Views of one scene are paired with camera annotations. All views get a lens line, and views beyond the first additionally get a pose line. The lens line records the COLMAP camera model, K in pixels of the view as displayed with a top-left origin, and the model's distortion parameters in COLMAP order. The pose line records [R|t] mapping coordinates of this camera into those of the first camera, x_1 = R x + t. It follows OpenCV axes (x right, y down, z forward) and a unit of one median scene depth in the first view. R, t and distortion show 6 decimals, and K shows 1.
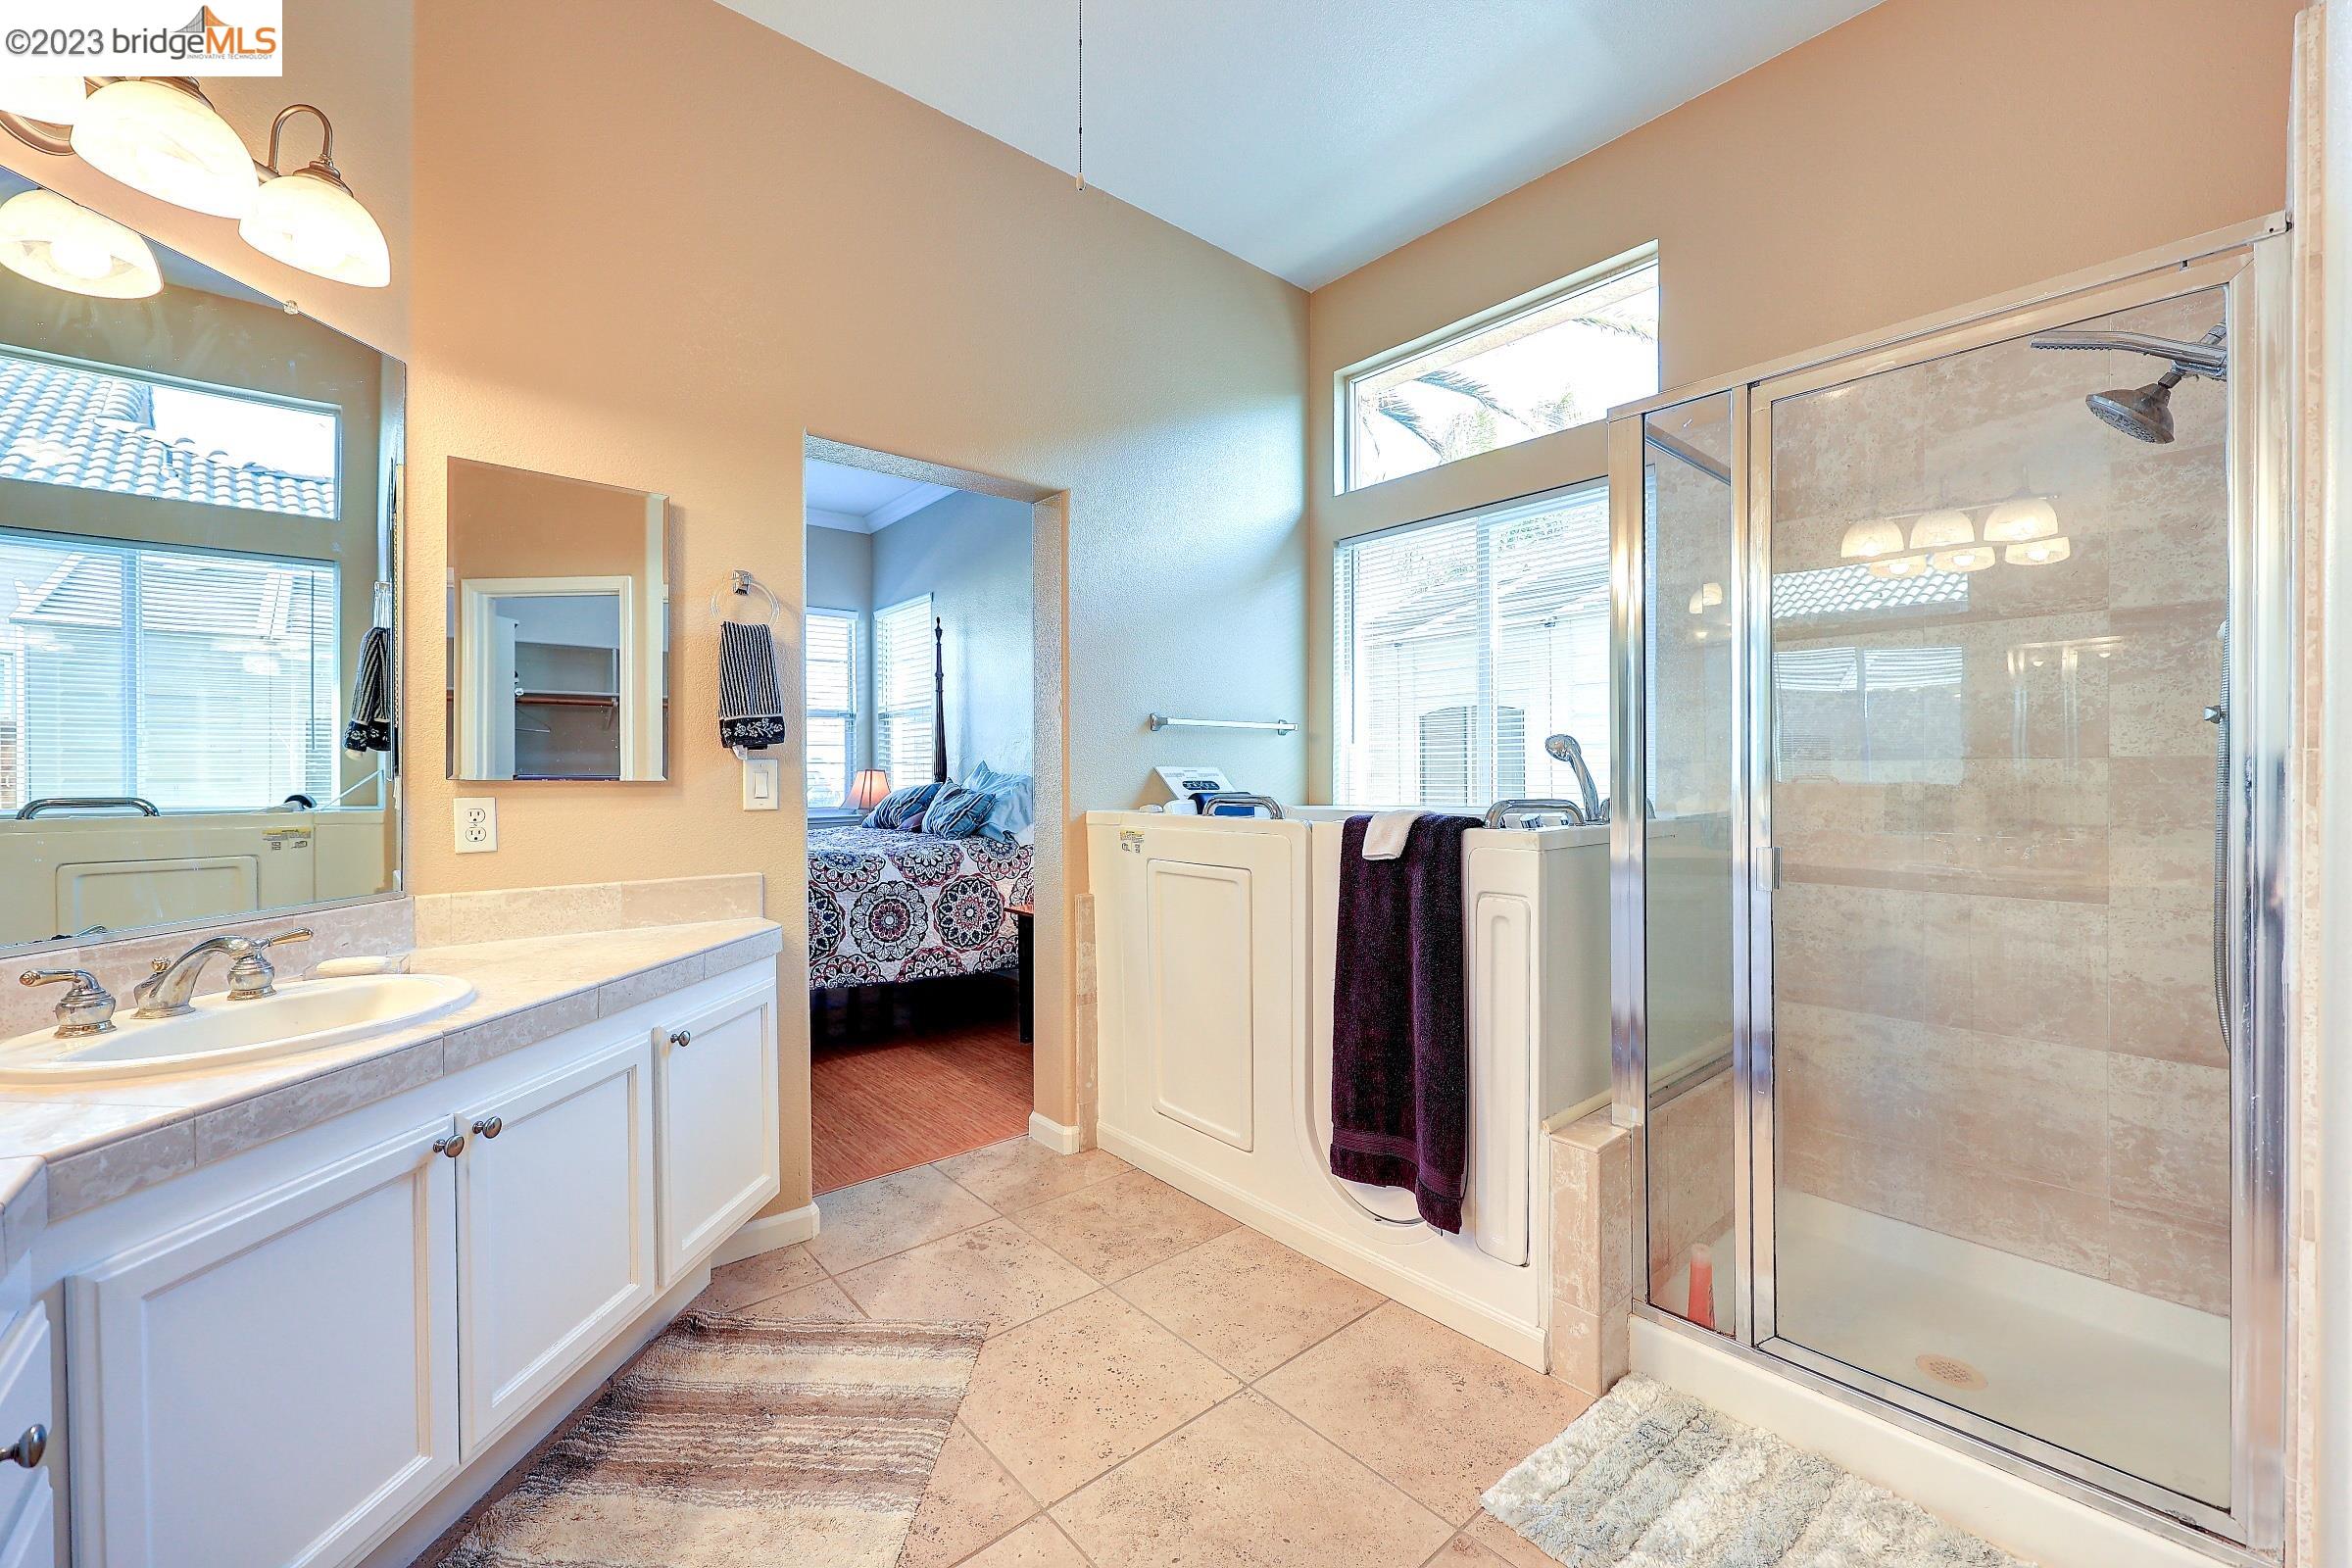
lens RADIAL K [[938.9, 0, 1181.6], [0, 938.9, 780.4], [0, 0, 1]] dist [-0.000229, -0.000080]
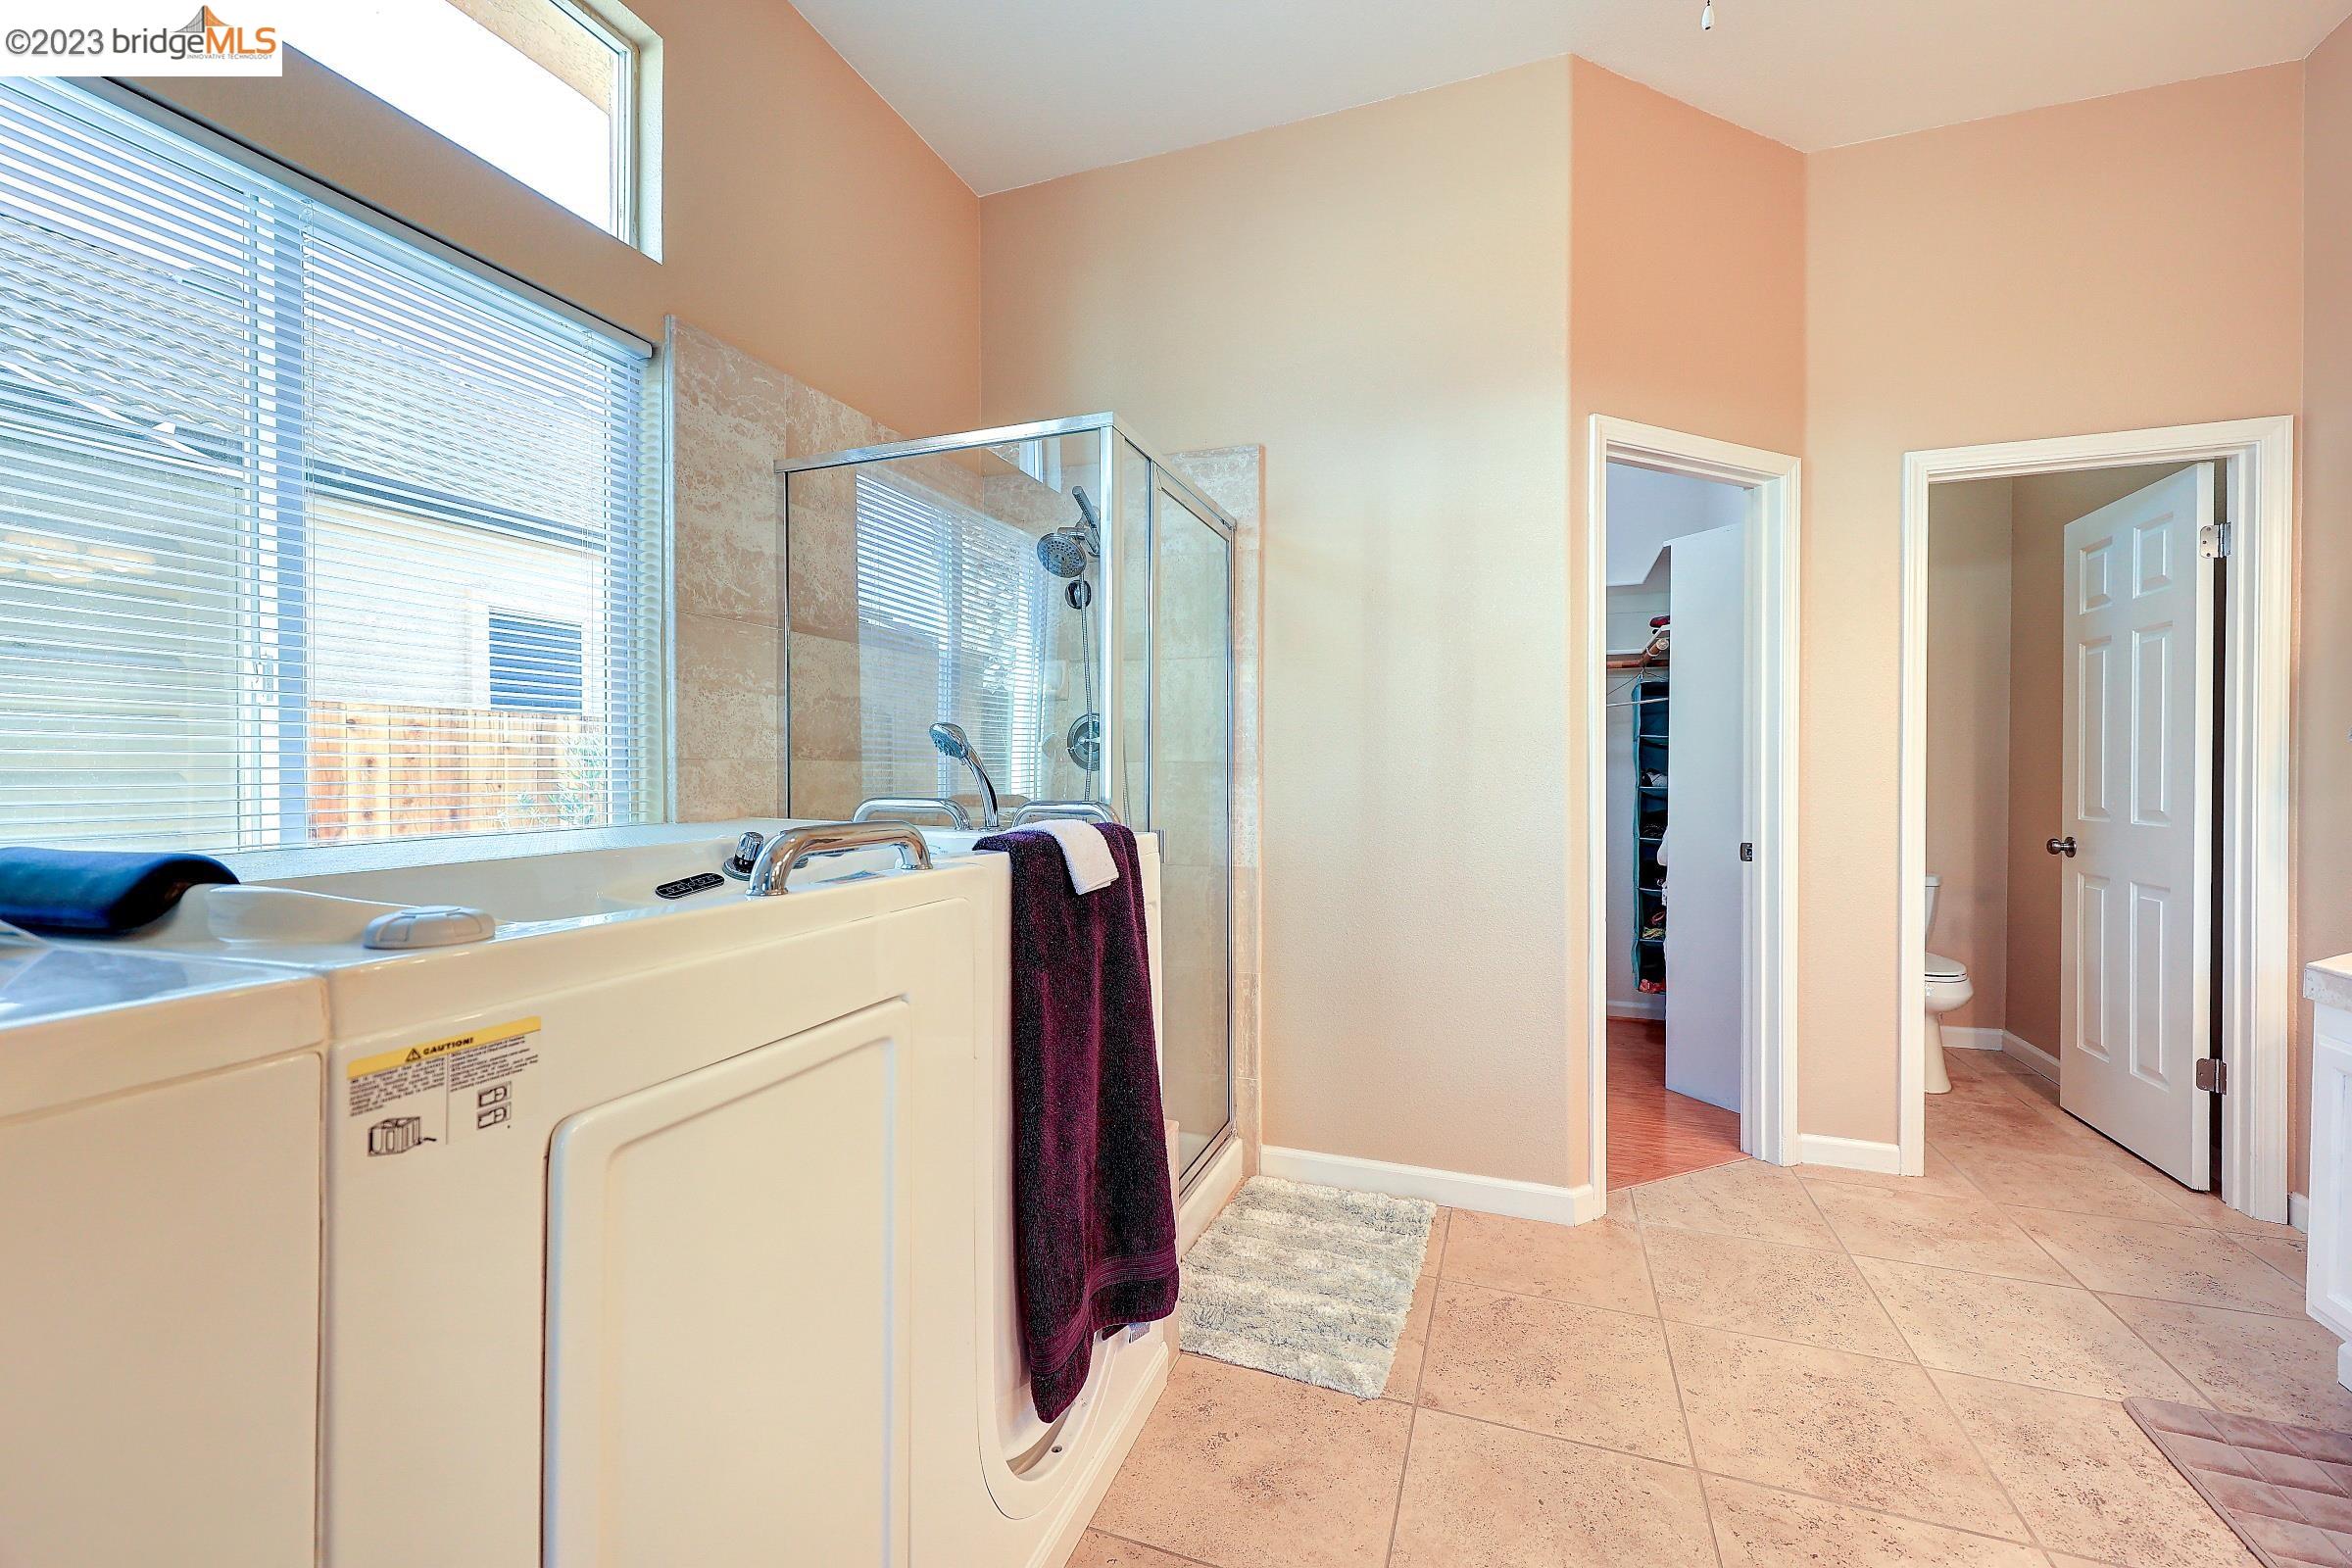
lens RADIAL K [[938.9, 0, 1181.6], [0, 938.9, 780.4], [0, 0, 1]] dist [-0.000229, -0.000080]
pose [[-0.488882, -0.002191, 0.872347, -0.340386], [0.009711, 0.999921, 0.007953, -0.003408], [-0.872296, 0.012359, -0.488822, 1.046196]]
